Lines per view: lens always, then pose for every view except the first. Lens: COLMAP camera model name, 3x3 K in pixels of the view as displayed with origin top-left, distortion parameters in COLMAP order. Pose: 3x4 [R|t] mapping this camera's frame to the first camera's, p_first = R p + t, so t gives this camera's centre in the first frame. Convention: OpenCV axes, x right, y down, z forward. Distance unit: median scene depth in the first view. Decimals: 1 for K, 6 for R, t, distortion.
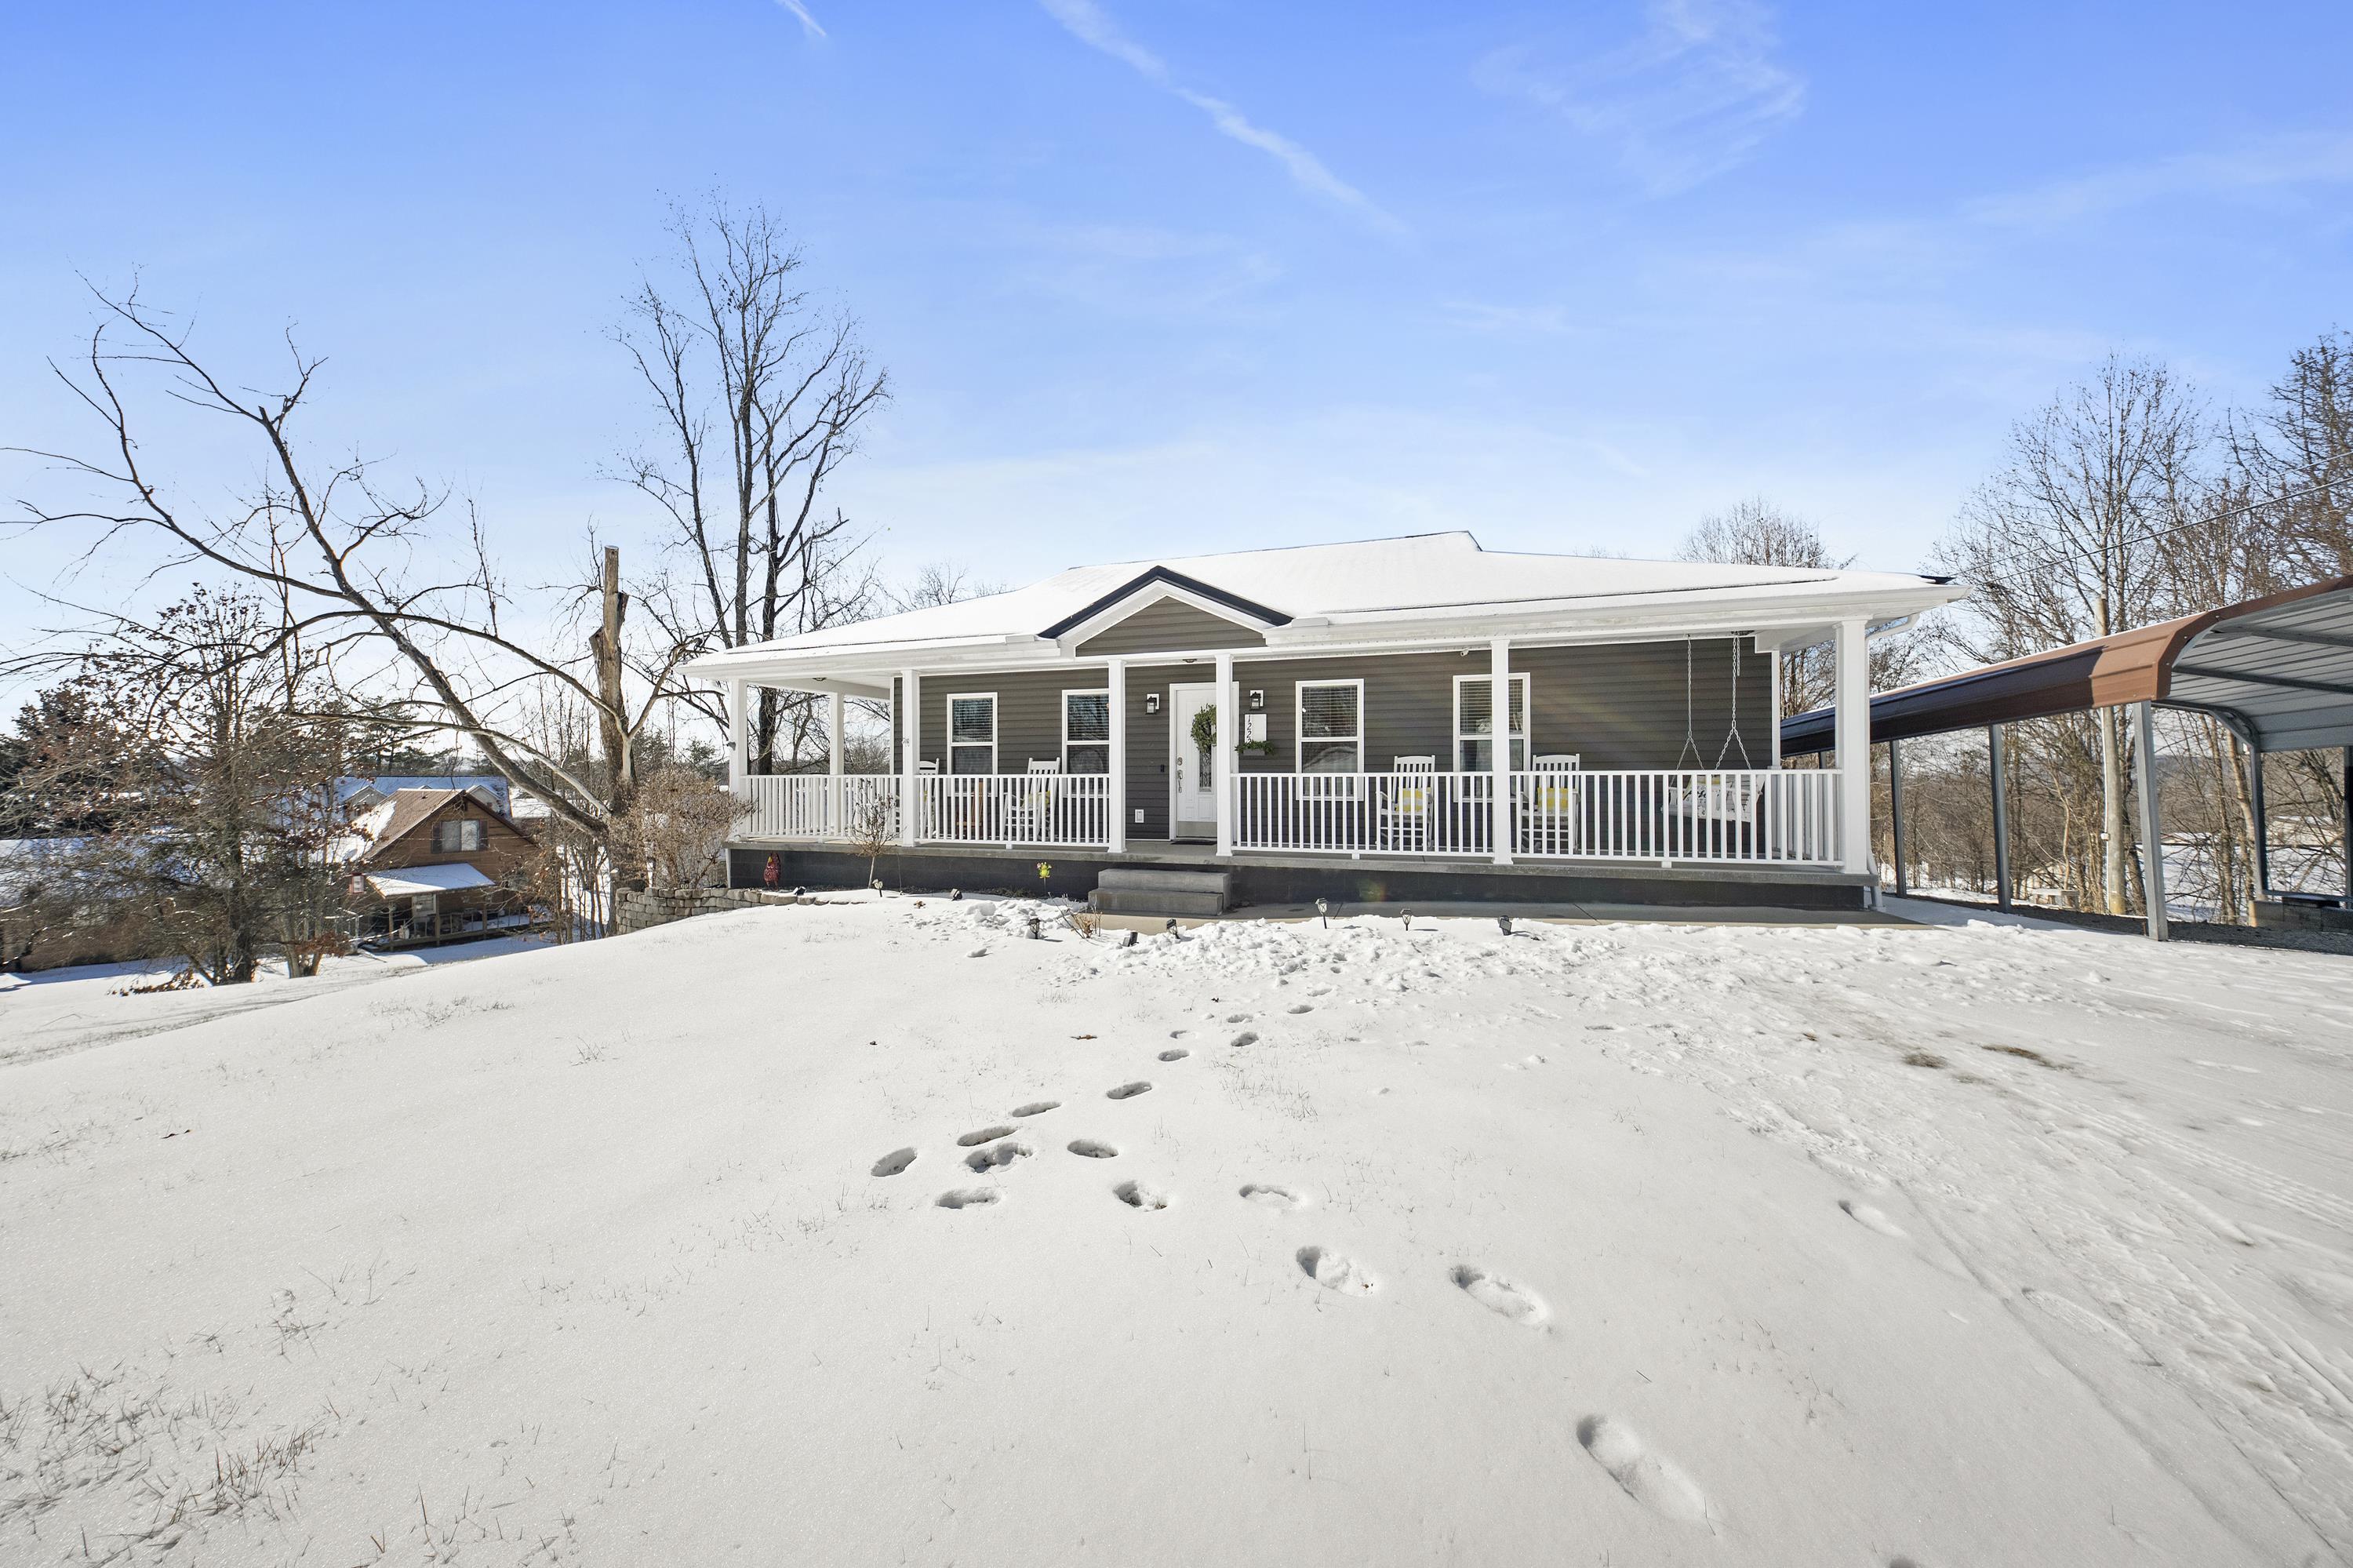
lens RADIAL K [[710.4, 0, 1190.2], [0, 710.4, 775.4], [0, 0, 1]] dist [-0.001027, -0.000889]
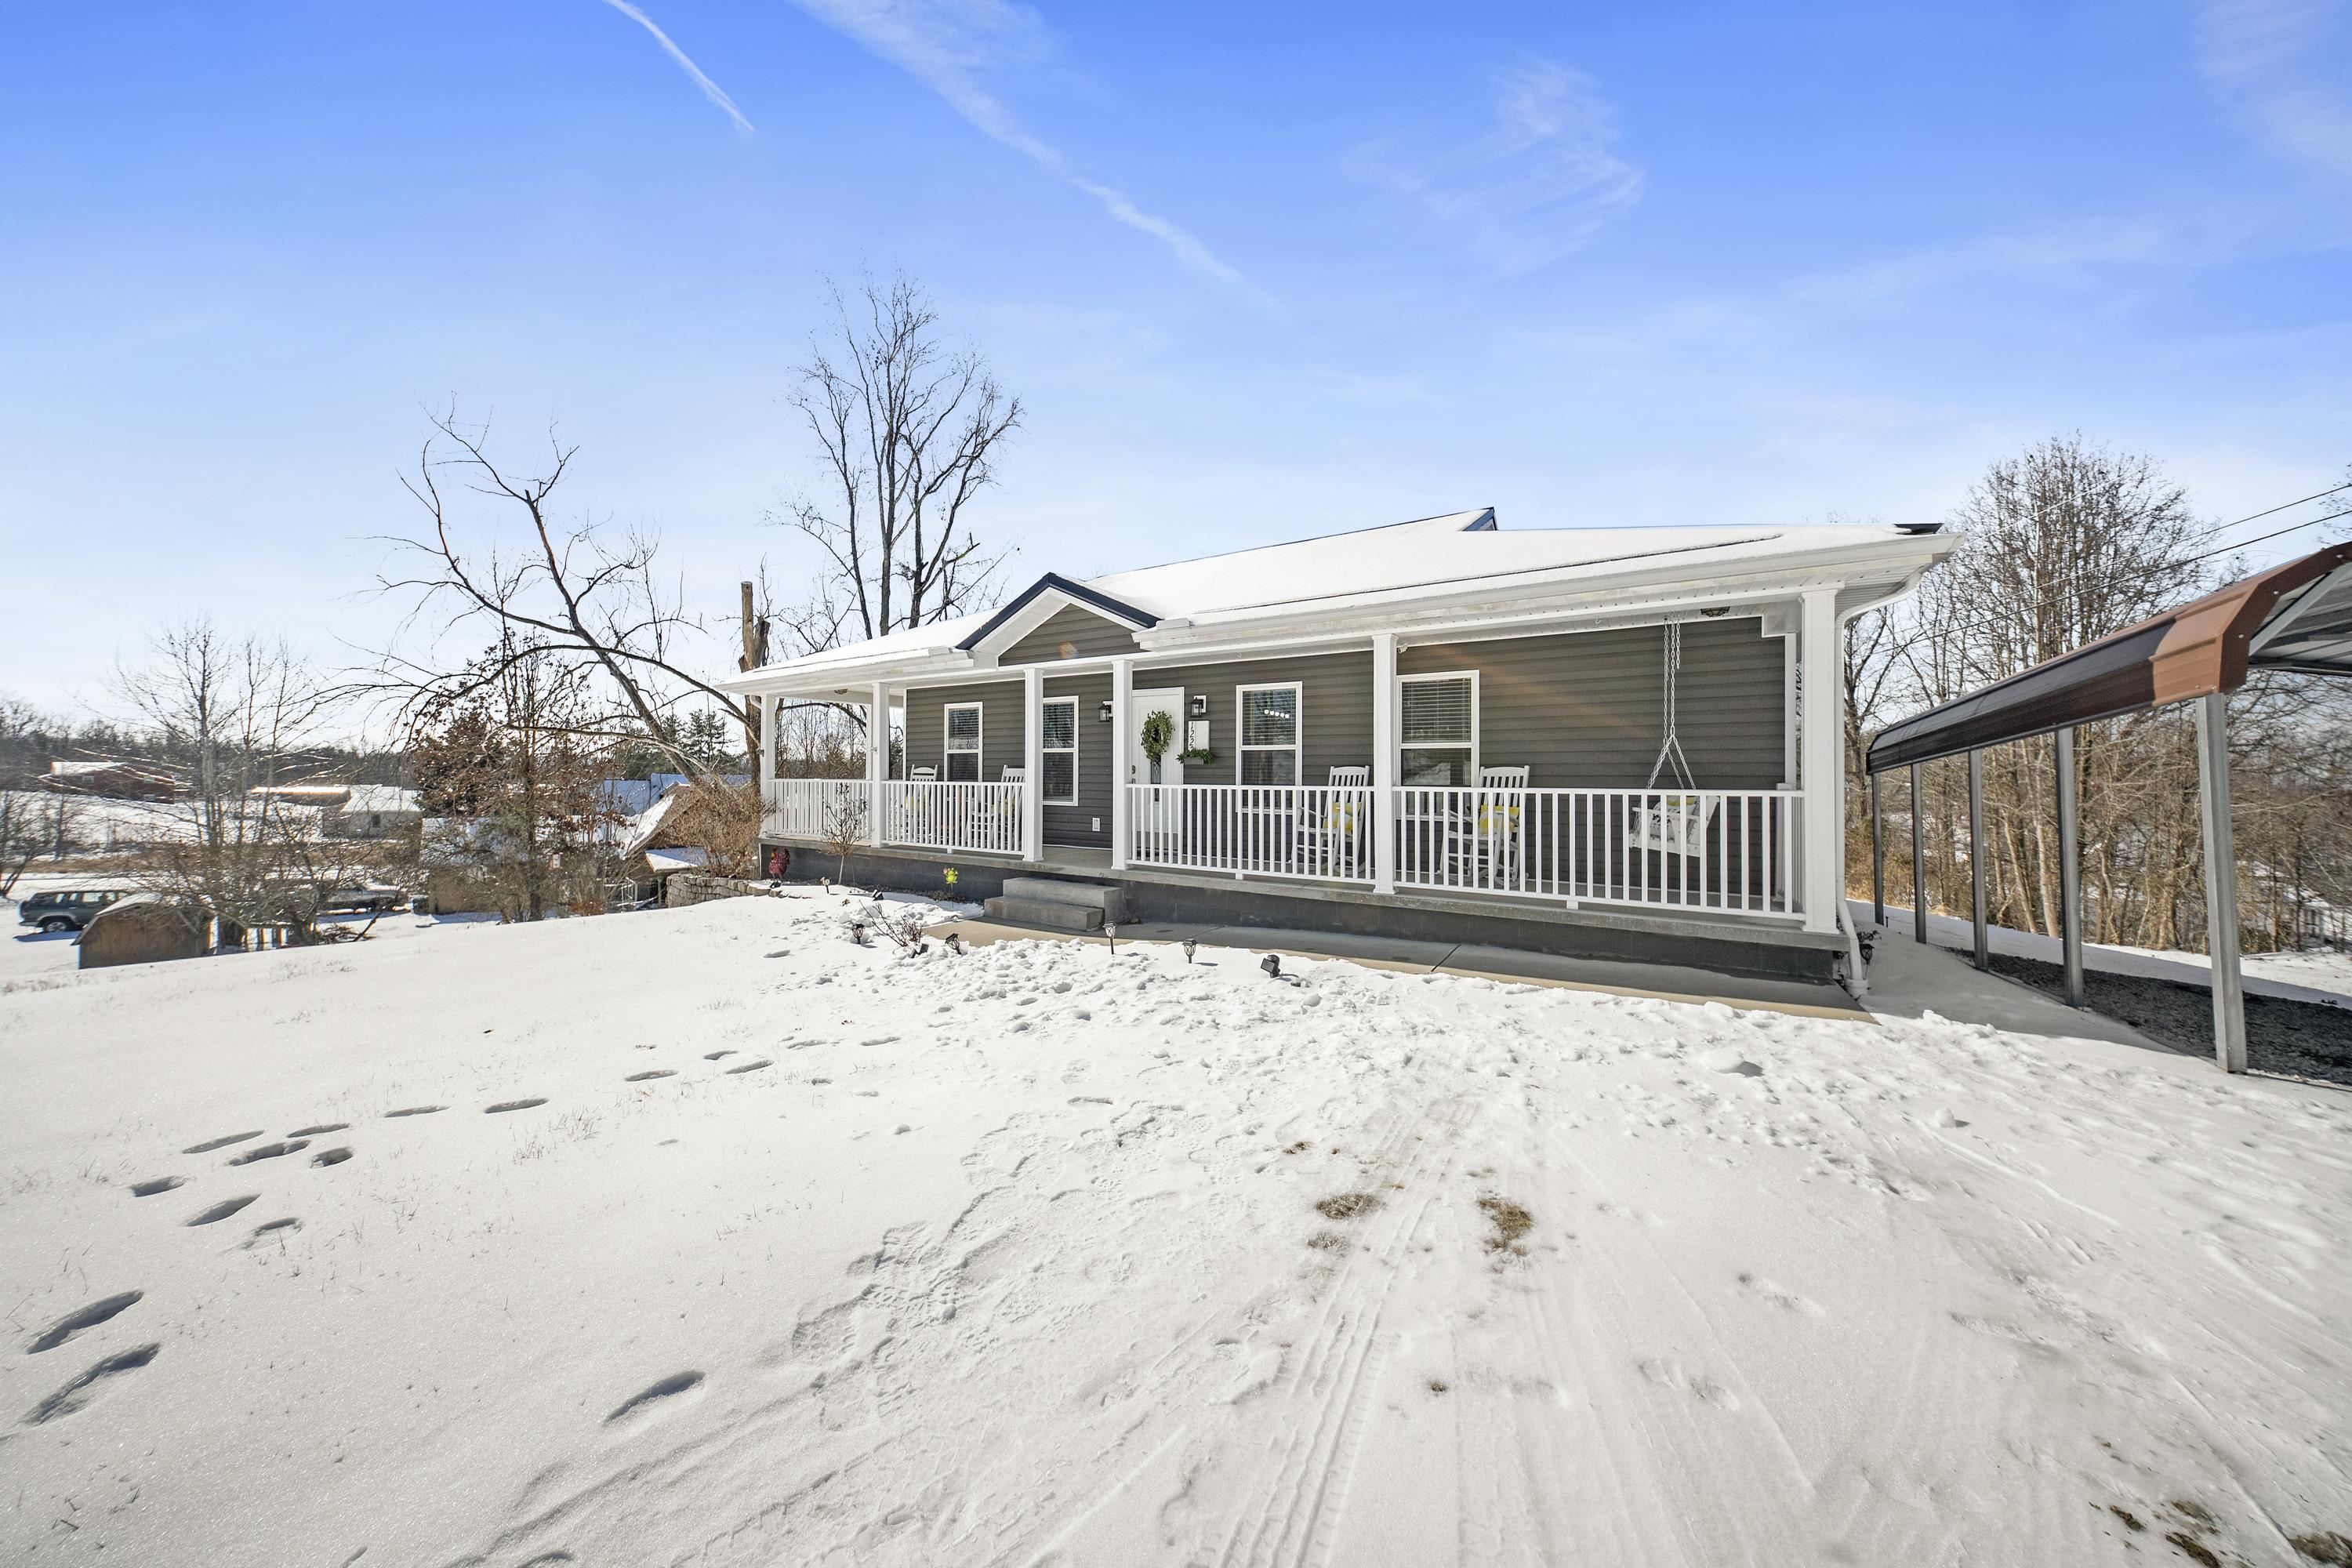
lens RADIAL K [[710.1, 0, 1178.2], [0, 710.1, 777.9], [0, 0, 1]] dist [-0.001027, -0.000889]
pose [[0.967320, 0.011123, -0.253314, 0.350542], [-0.011533, 0.999933, -0.000133, -0.011266], [0.253296, 0.003050, 0.967384, 0.083534]]
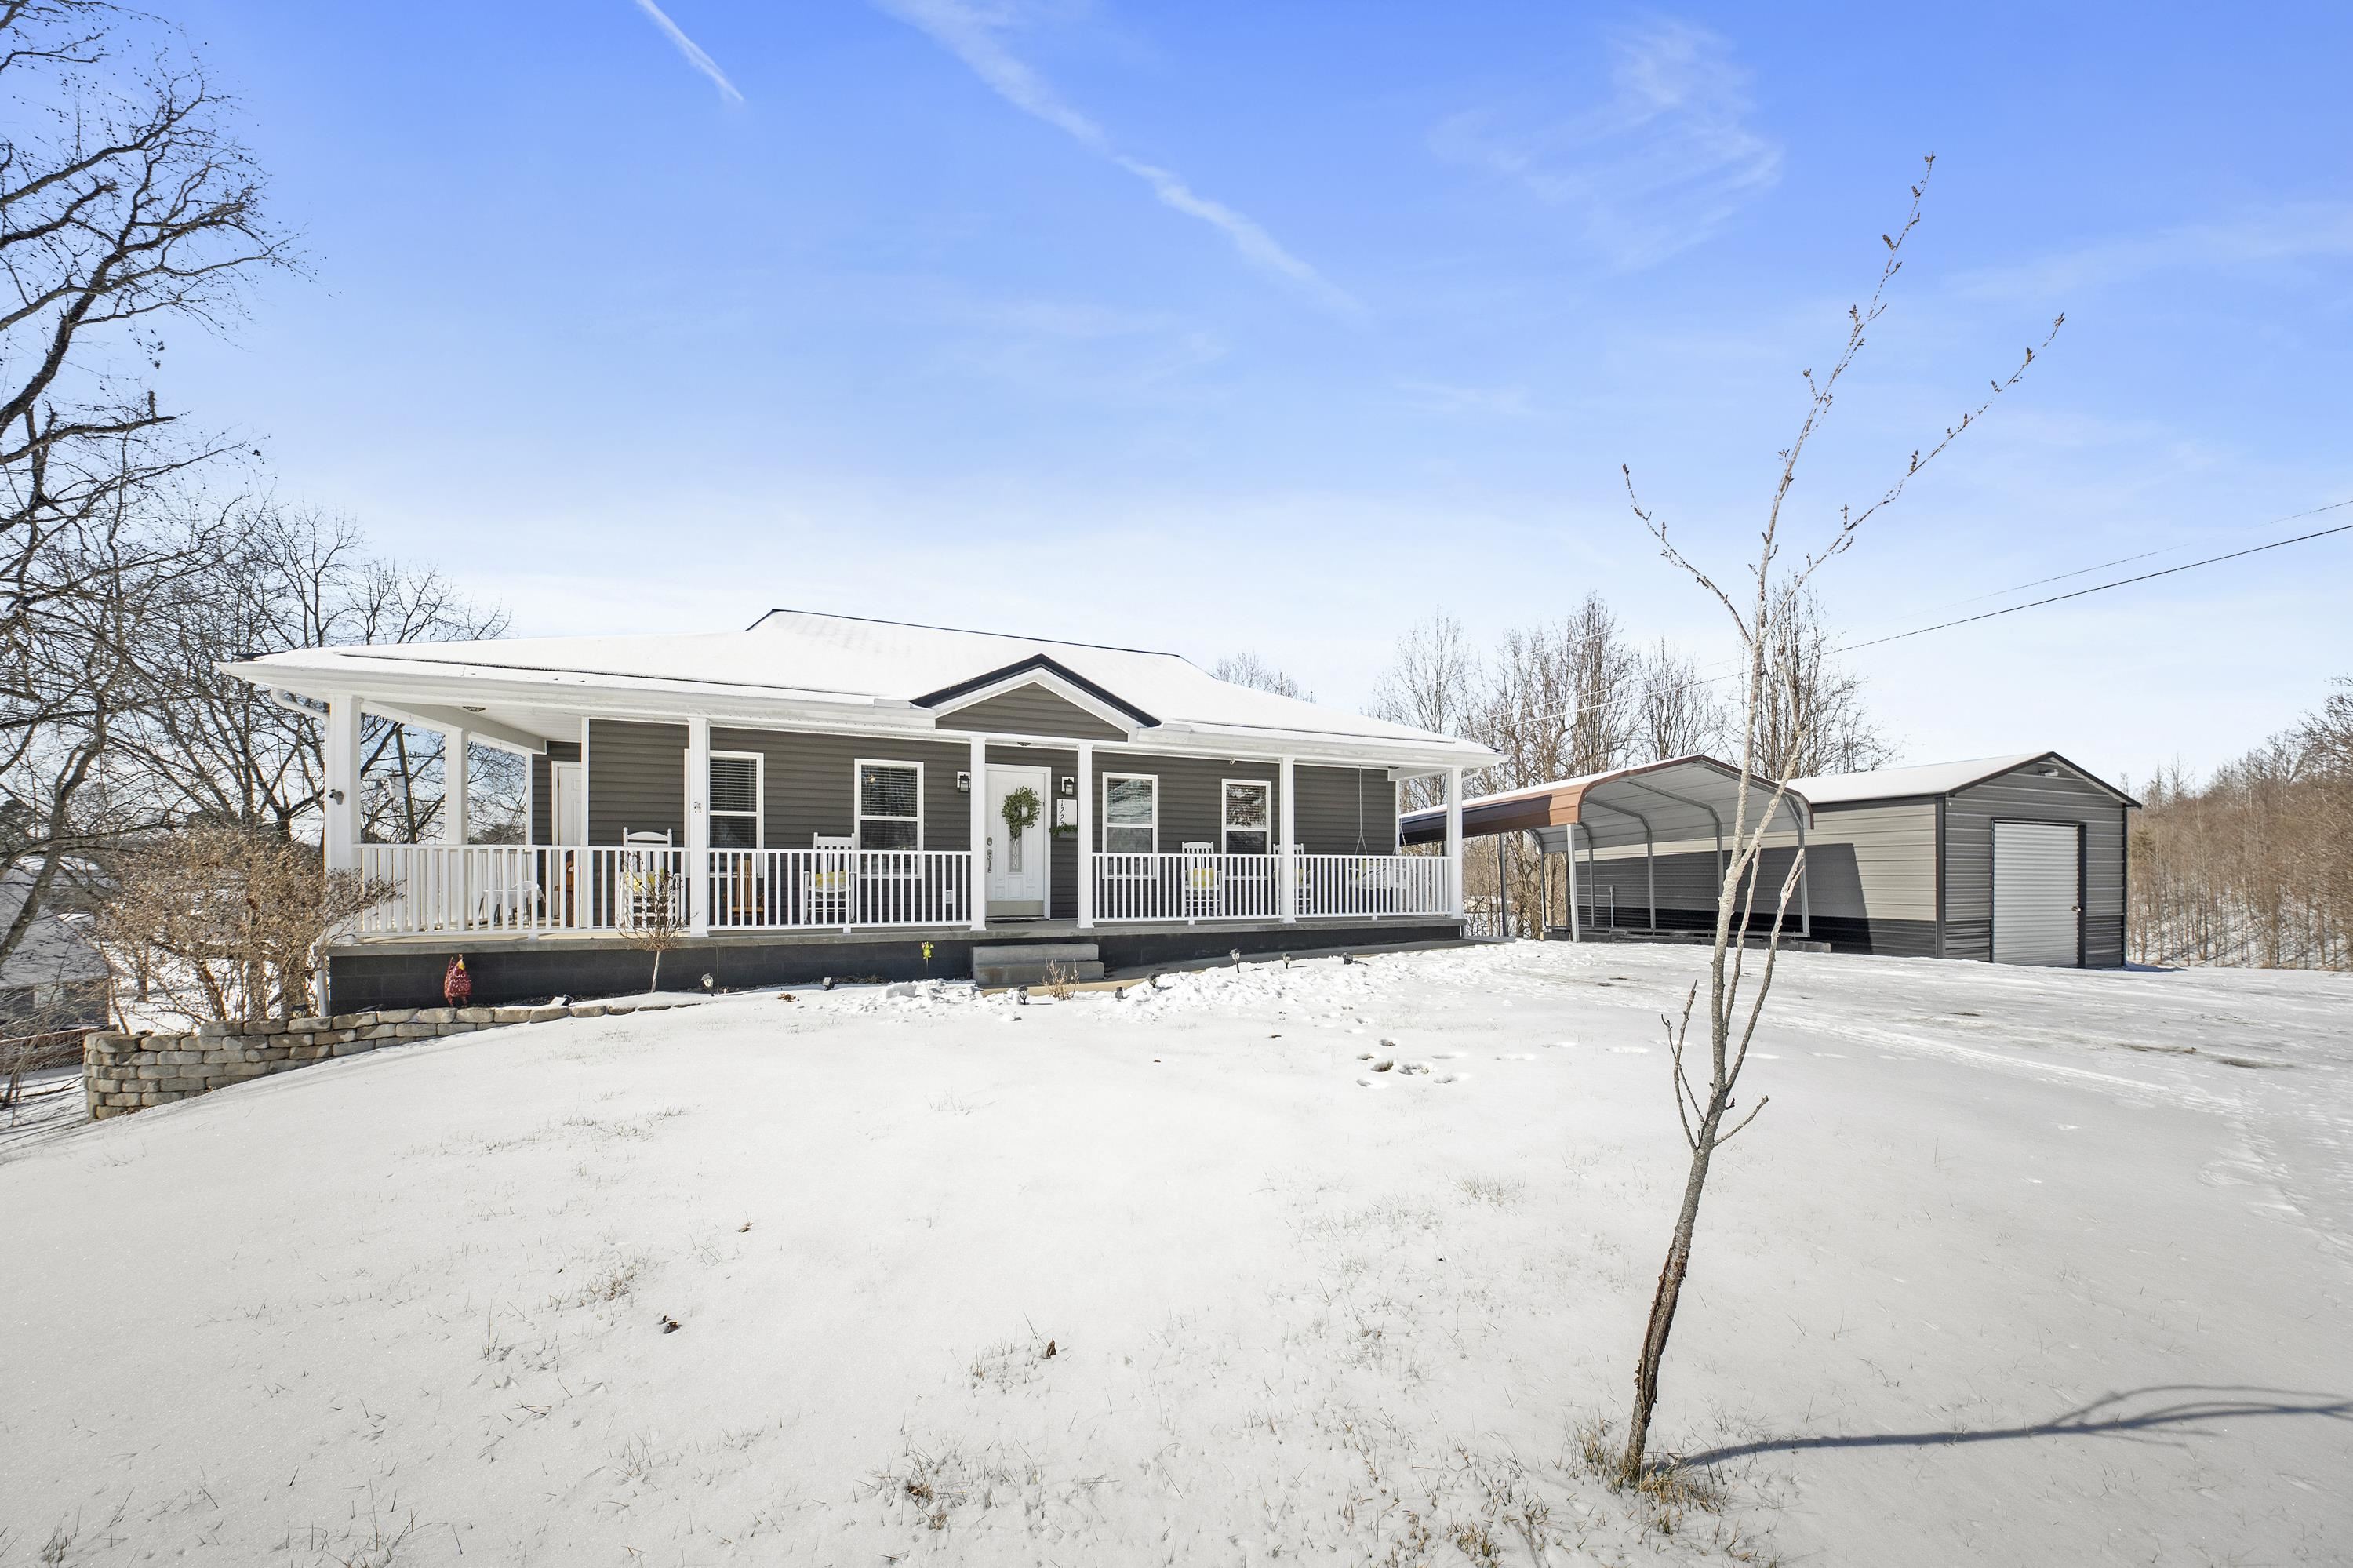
lens RADIAL K [[661.9, 0, 1116.2], [0, 661.9, 863.7], [0, 0, 1]] dist [-0.000061, 0.000000]
pose [[0.824948, 0.005472, 0.565181, -0.468772], [-0.014060, 0.999842, 0.010842, 0.002019], [-0.565033, -0.016890, 0.824895, 0.121300]]
